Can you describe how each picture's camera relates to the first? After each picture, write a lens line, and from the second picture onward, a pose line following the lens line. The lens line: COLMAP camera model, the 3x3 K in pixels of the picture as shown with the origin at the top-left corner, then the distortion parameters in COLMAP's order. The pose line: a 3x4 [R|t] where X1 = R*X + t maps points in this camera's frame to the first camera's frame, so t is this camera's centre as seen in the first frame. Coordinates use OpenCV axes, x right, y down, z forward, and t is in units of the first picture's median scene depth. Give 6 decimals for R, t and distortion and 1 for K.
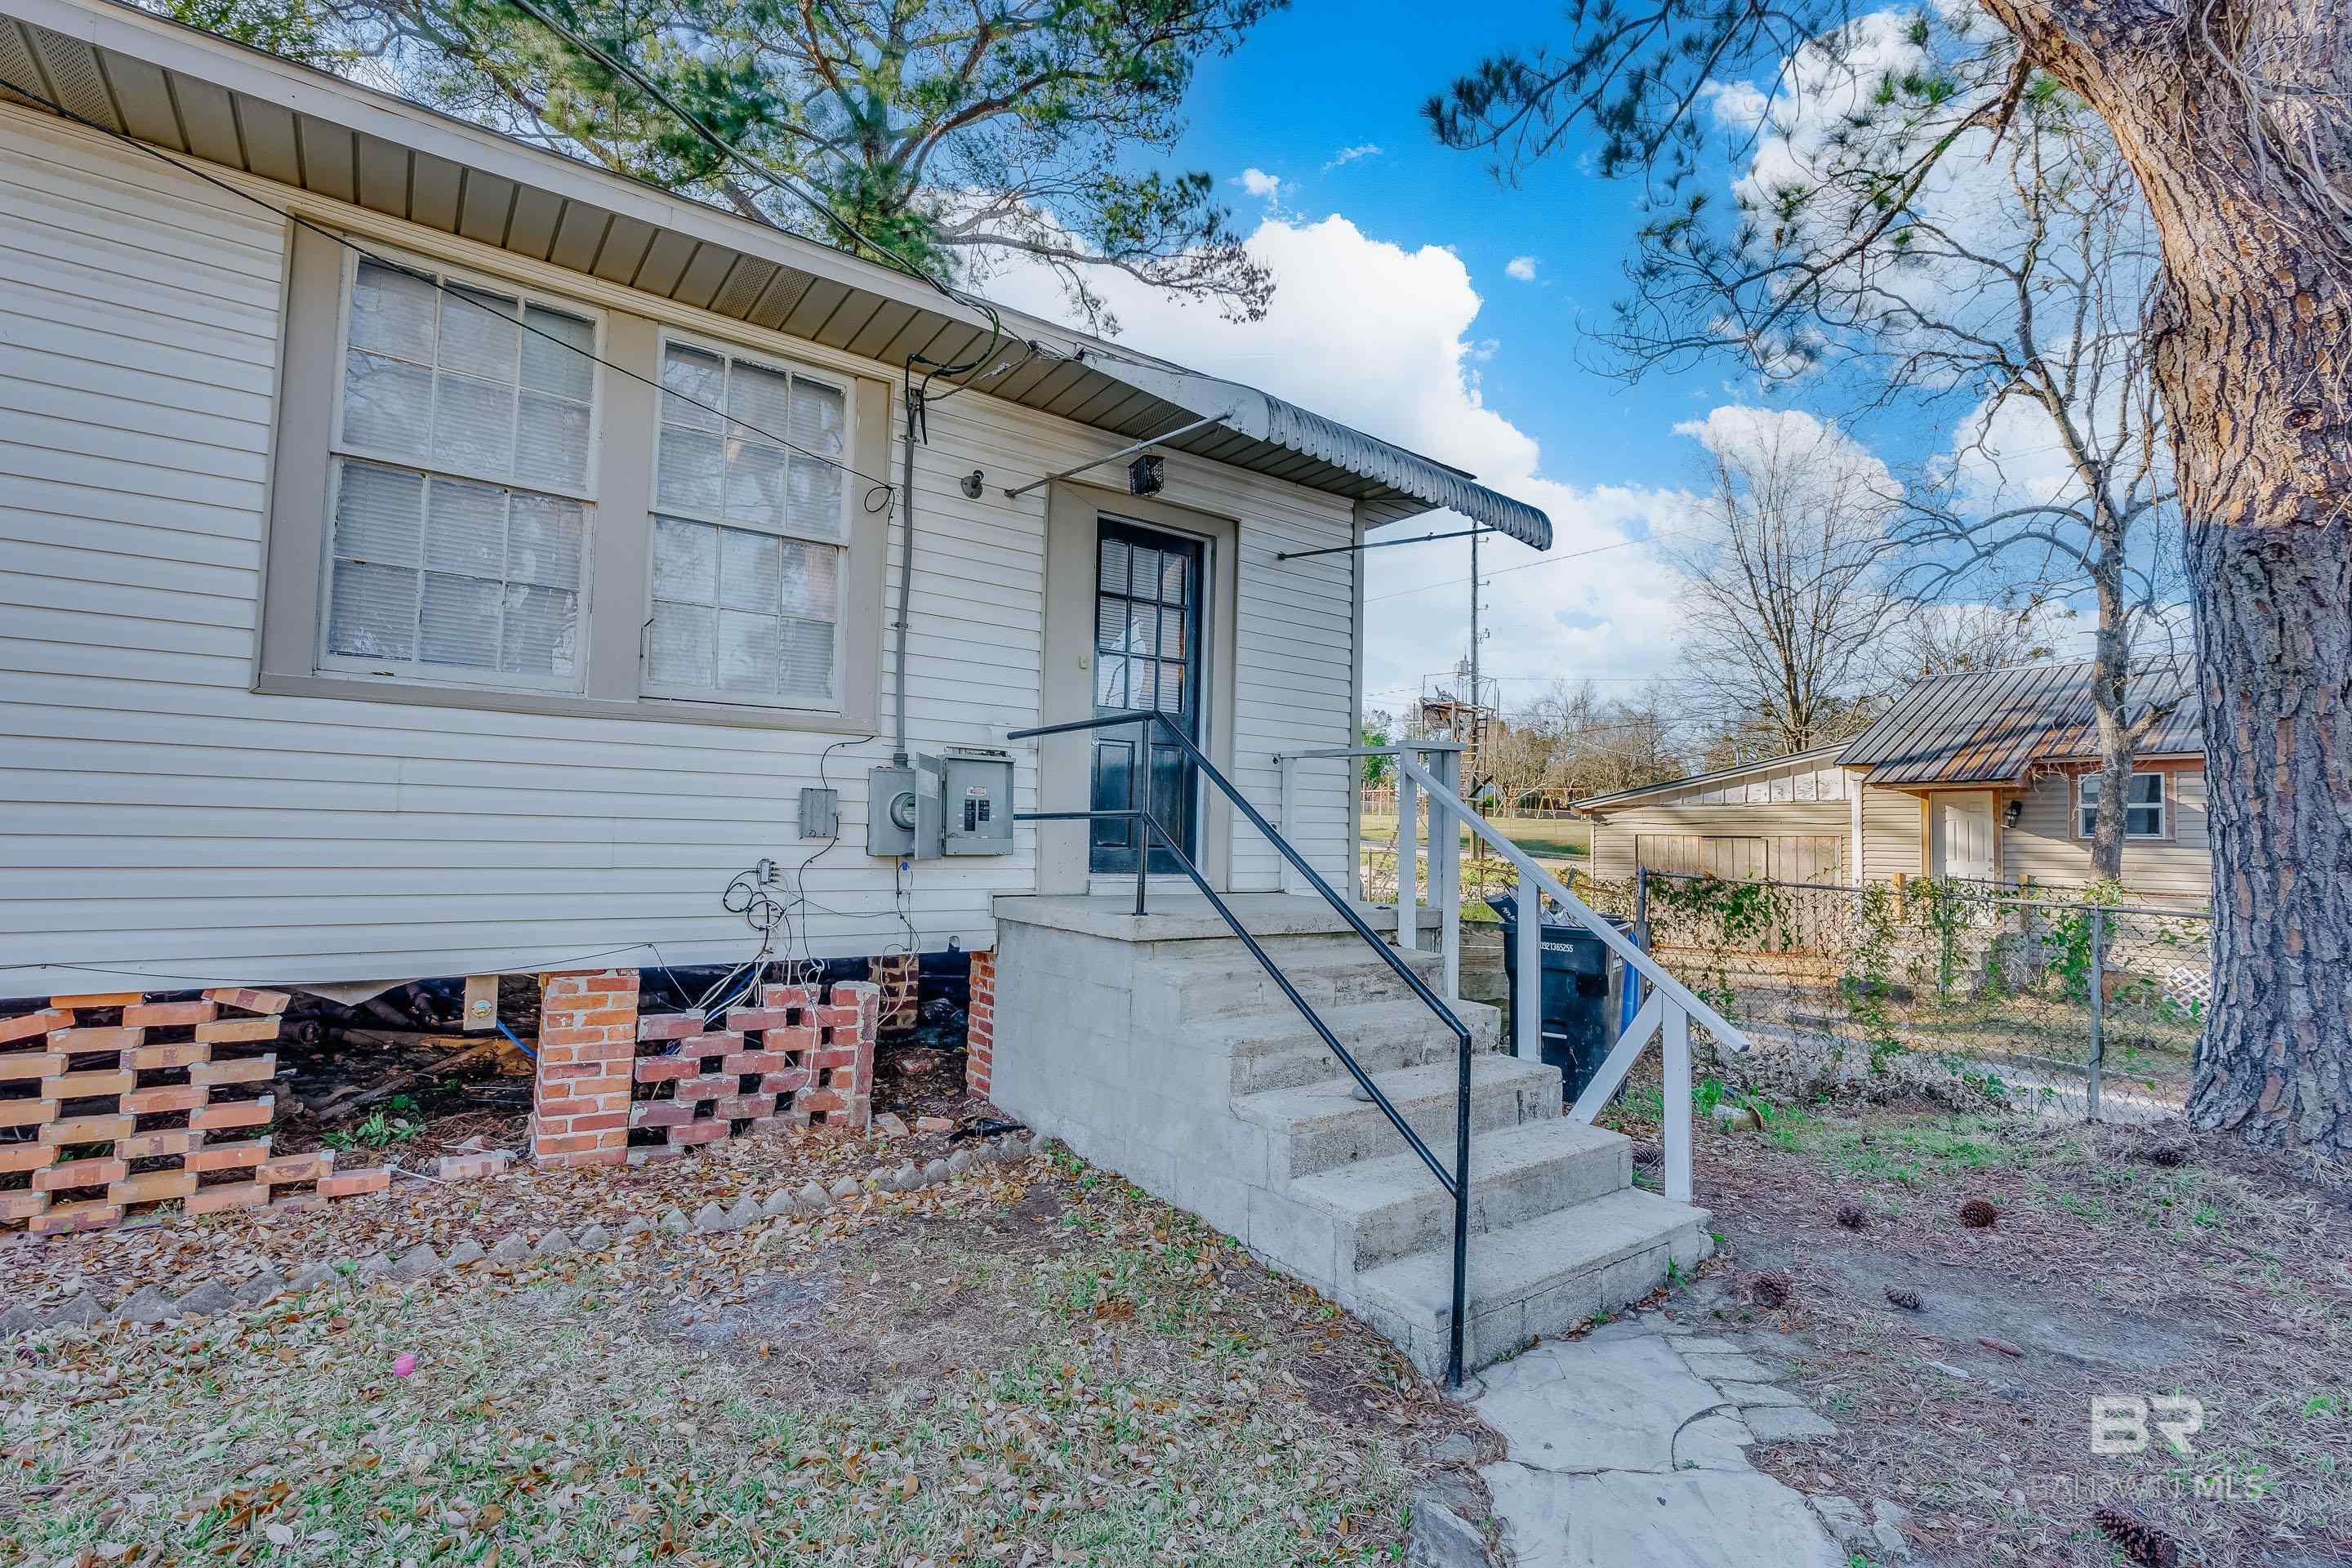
lens RADIAL K [[1056.9, 0, 1176.0], [0, 1056.9, 784.0], [0, 0, 1]] dist [-0.001124, 0.000621]
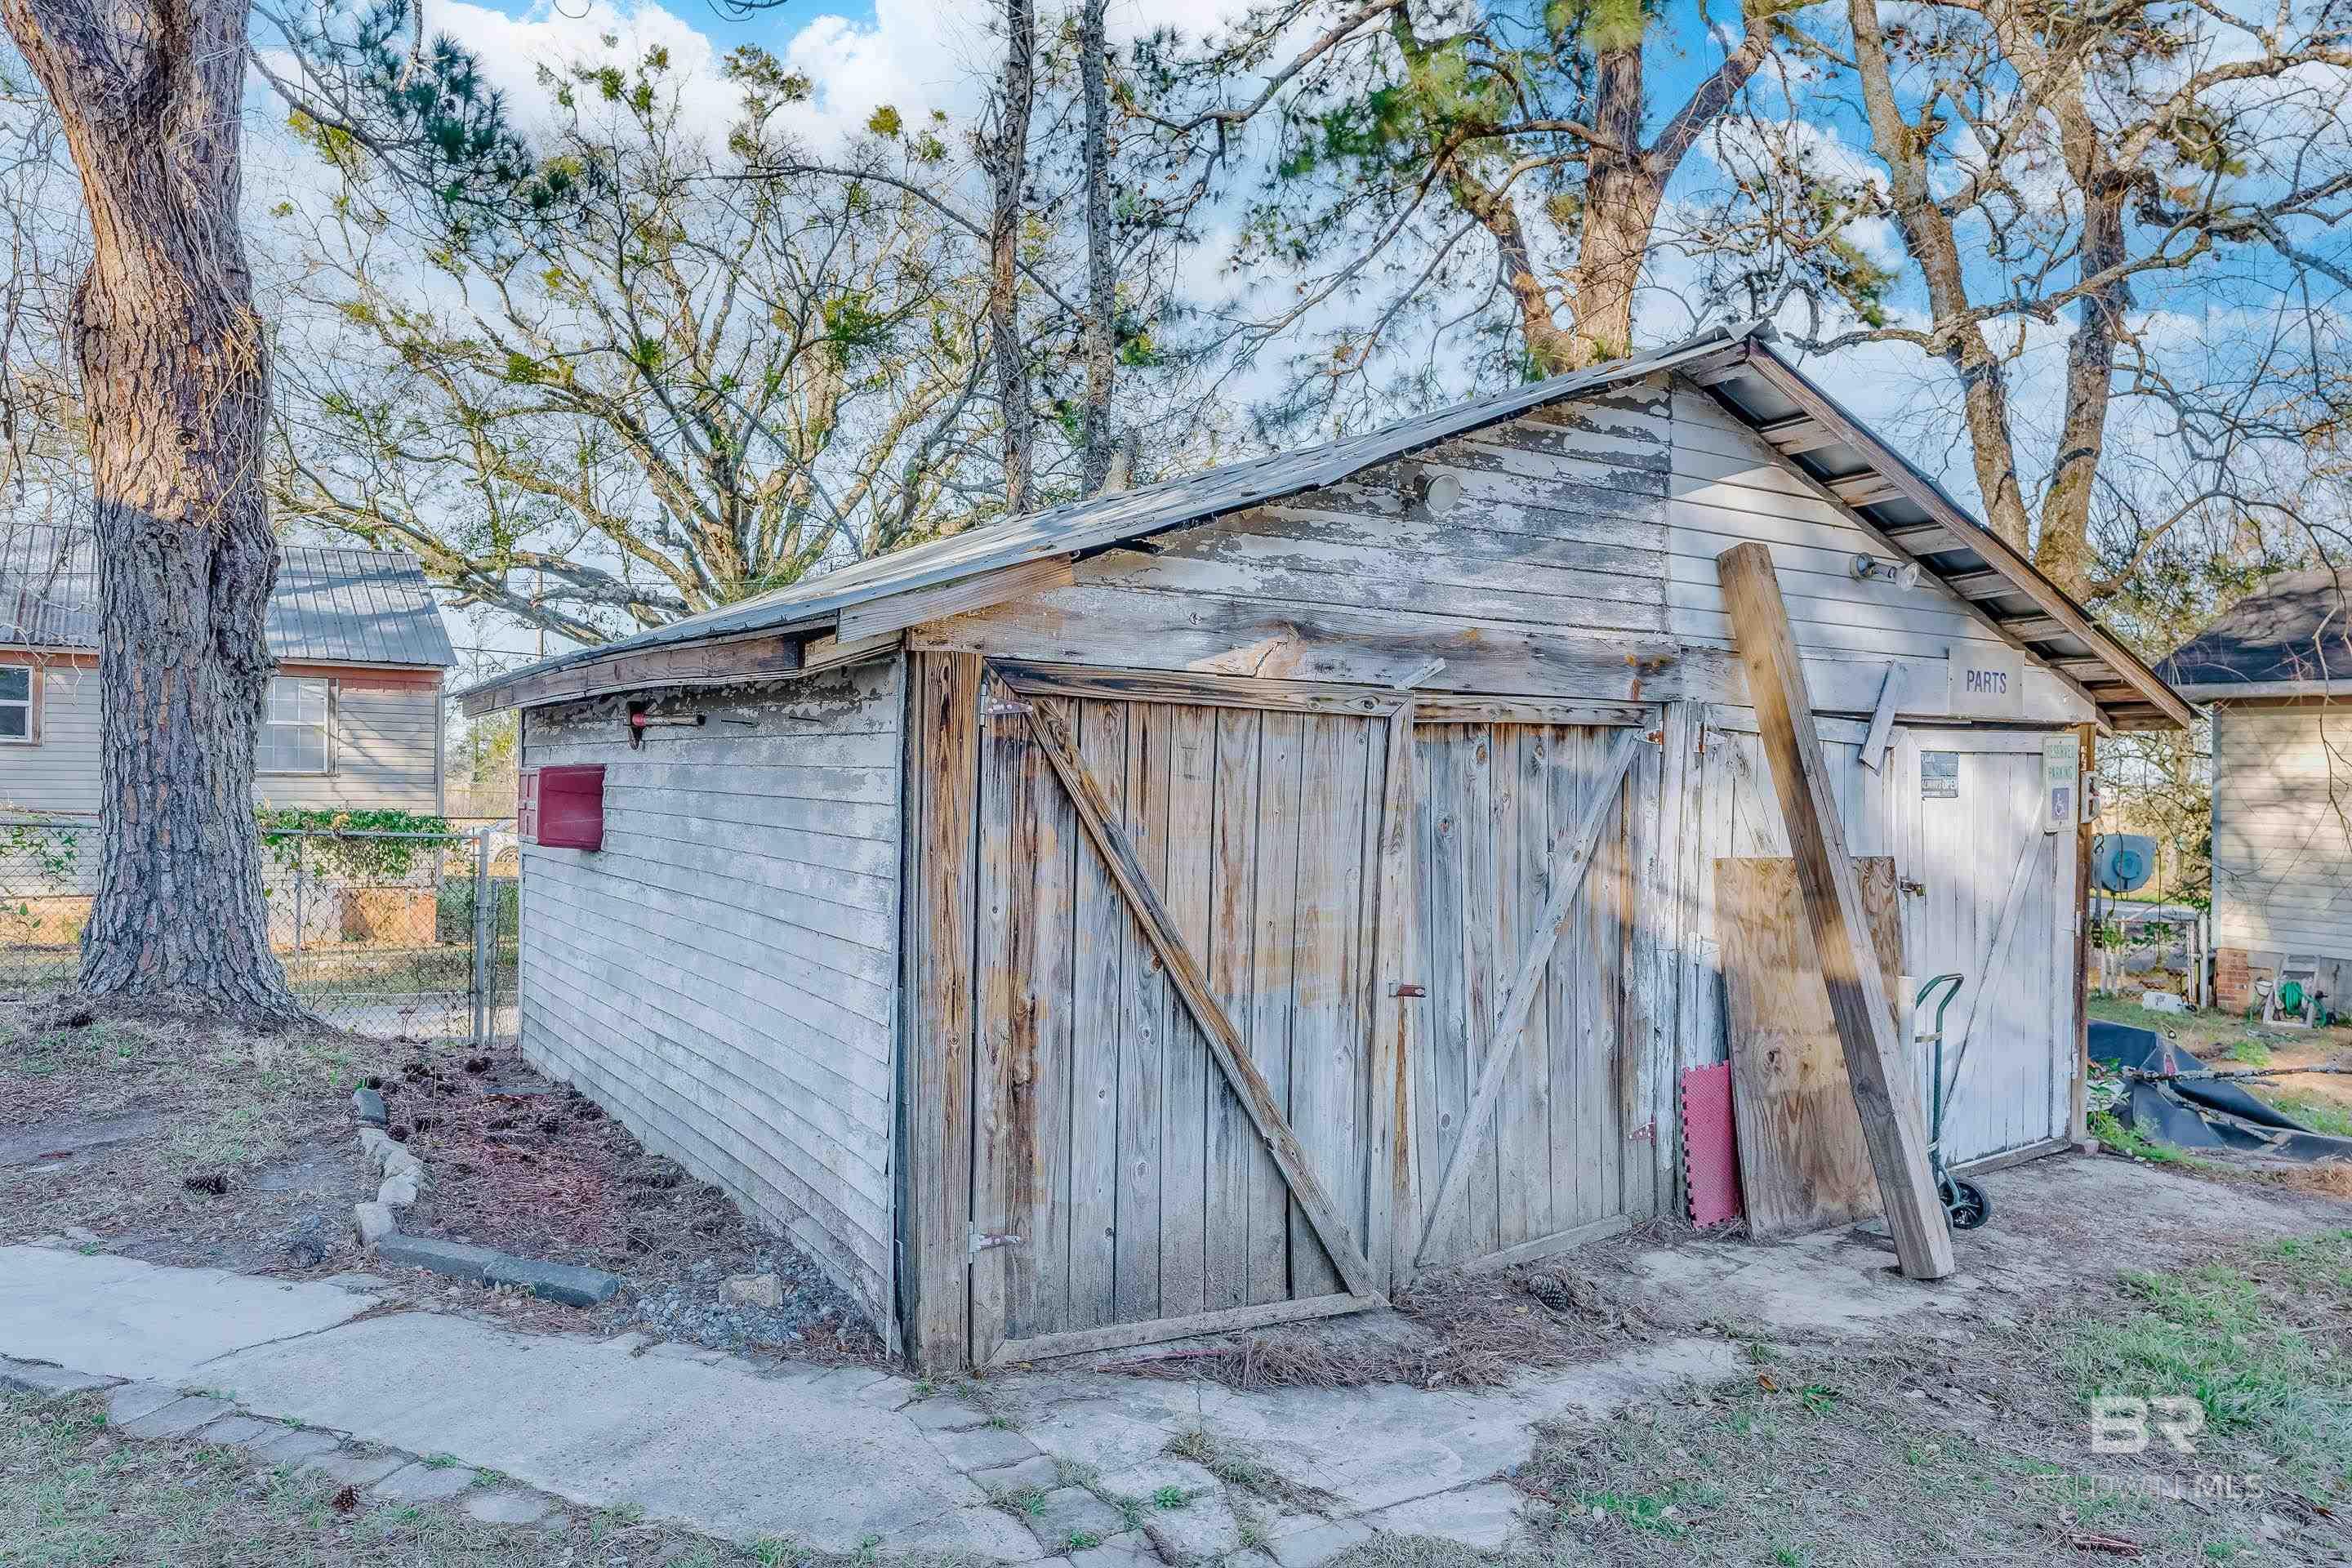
lens RADIAL K [[1519.5, 0, 1172.0], [0, 1519.5, 804.2], [0, 0, 1]] dist [-0.006702, 0.000047]
pose [[0.038327, -0.036125, 0.998612, -0.751841], [-0.071608, 0.996678, 0.038803, -0.054629], [-0.996696, -0.072996, 0.035613, -0.304516]]
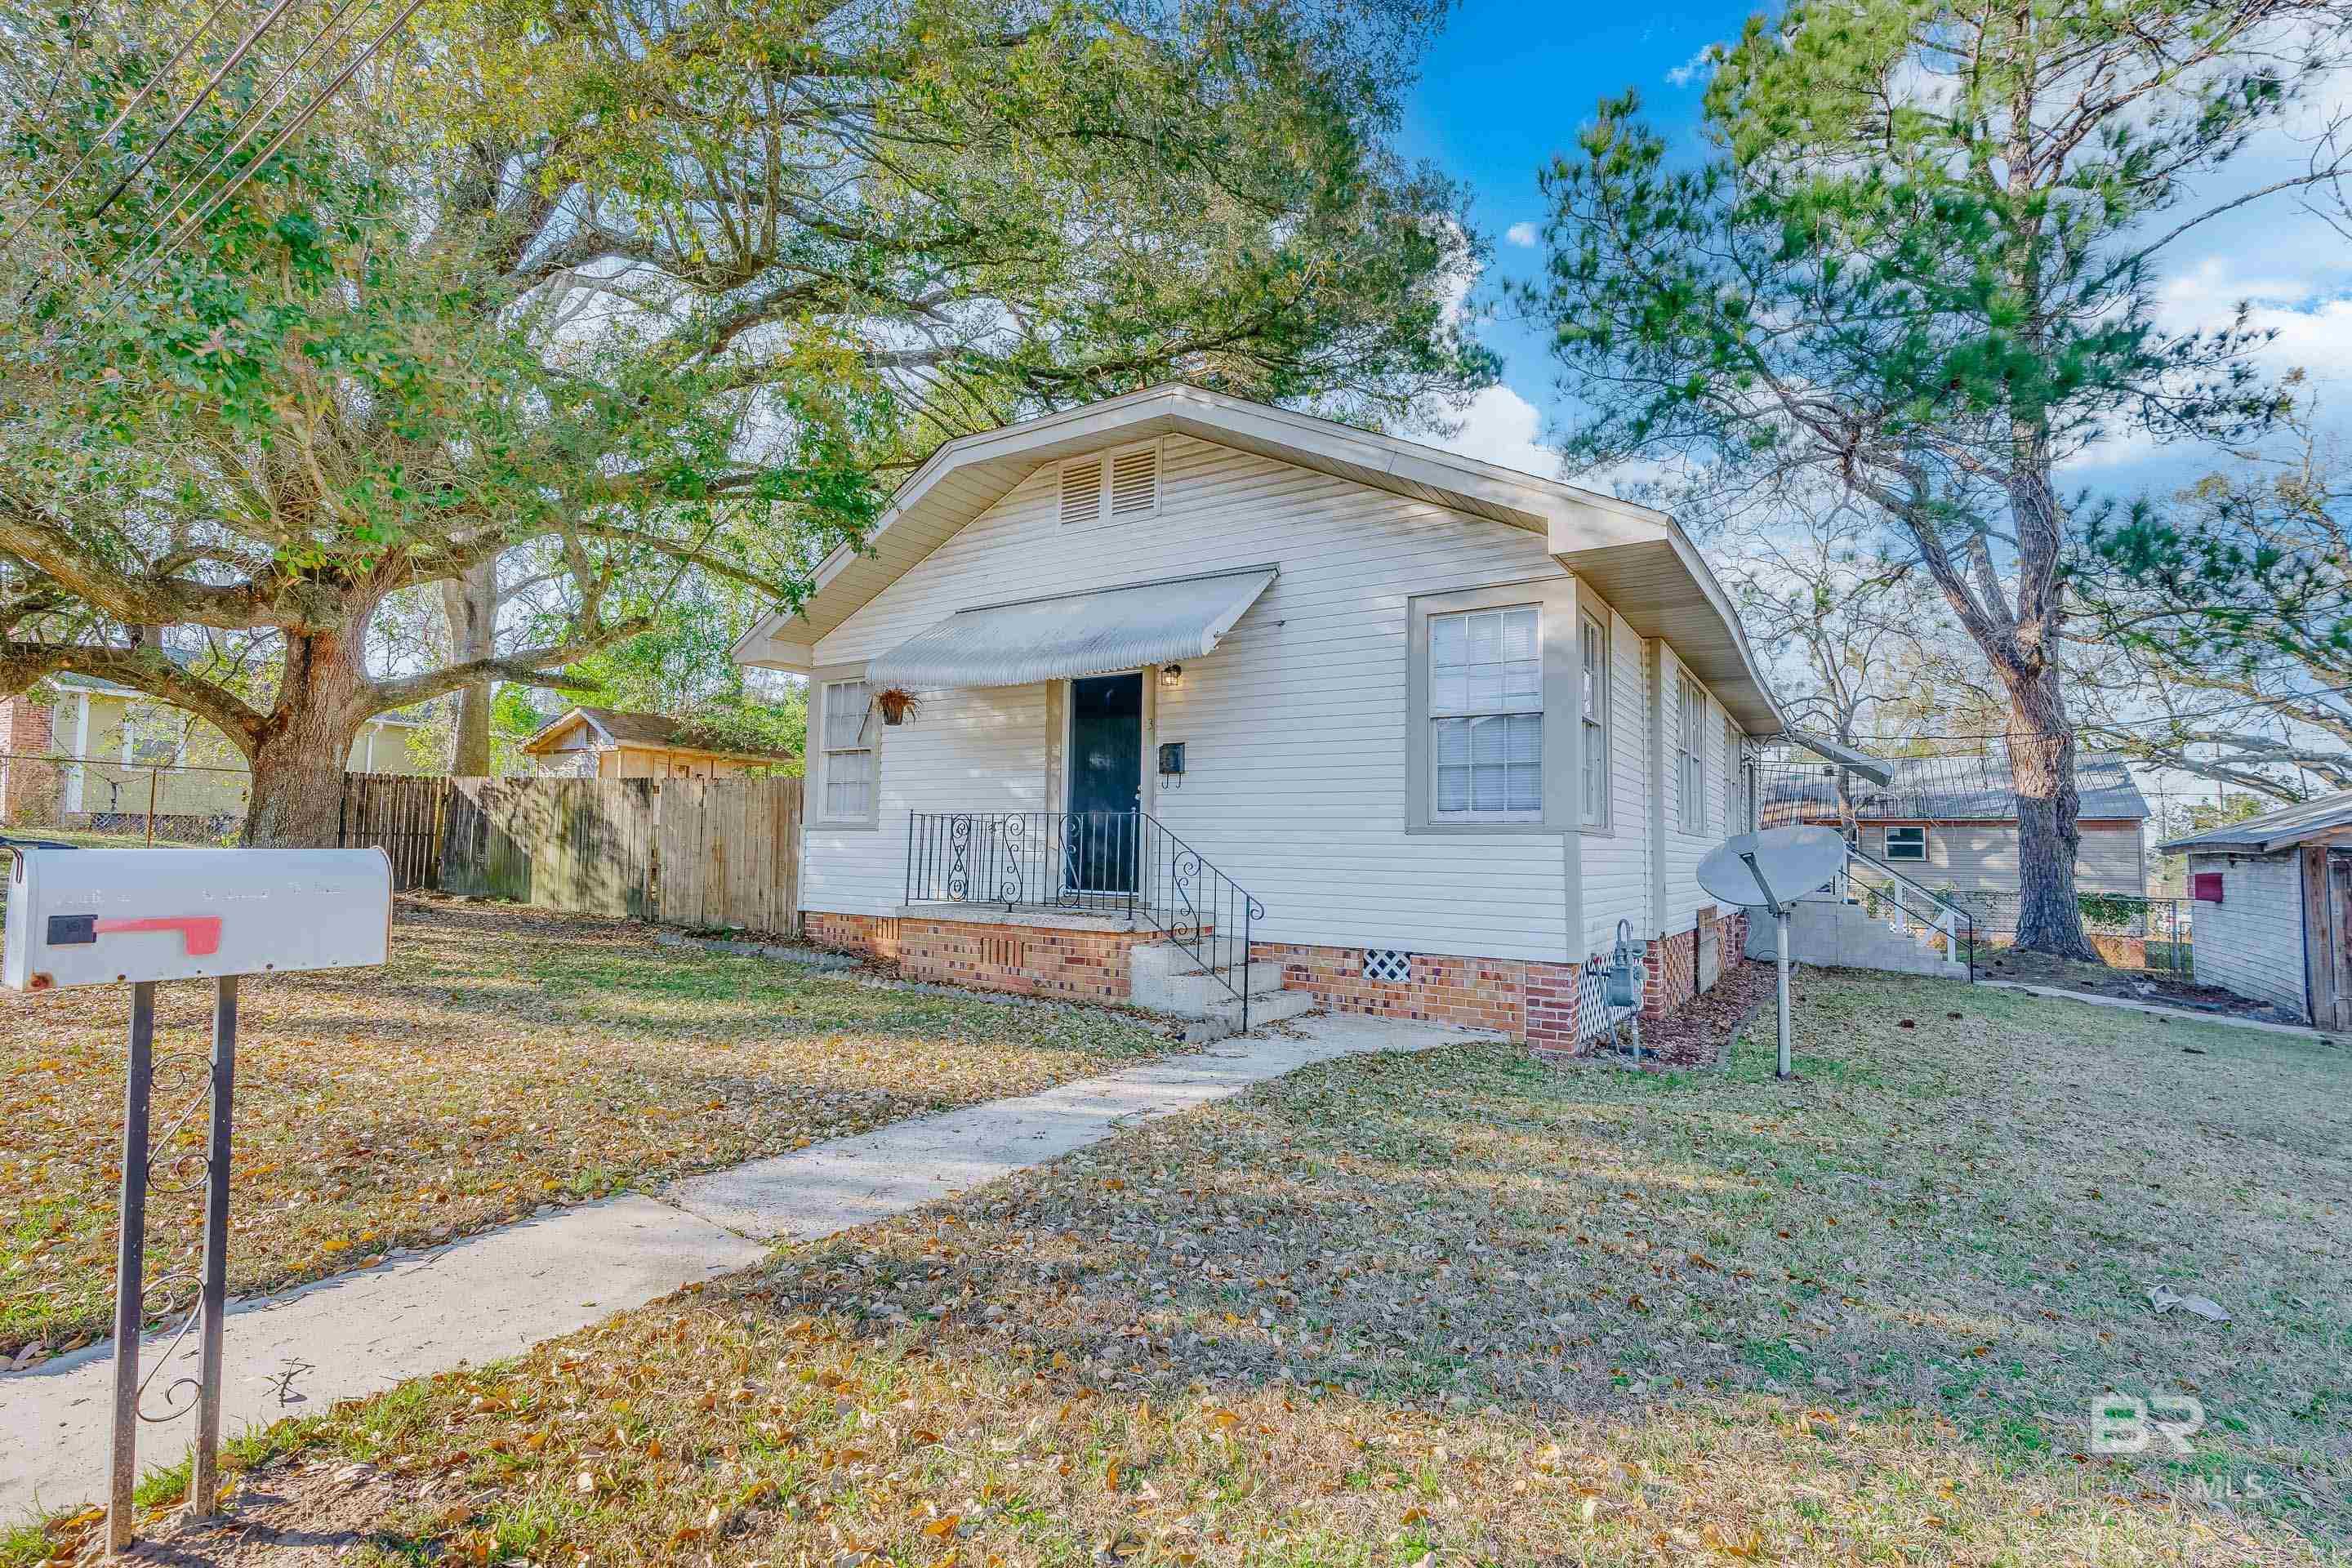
lens RADIAL K [[1086.7, 0, 1176.0], [0, 1086.7, 784.0], [0, 0, 1]] dist [-0.001008, 0.001382]
pose [[0.933668, 0.017703, 0.357702, -3.506019], [-0.016398, 0.999843, -0.006682, -0.196830], [-0.357764, 0.000373, 0.933812, -1.678410]]
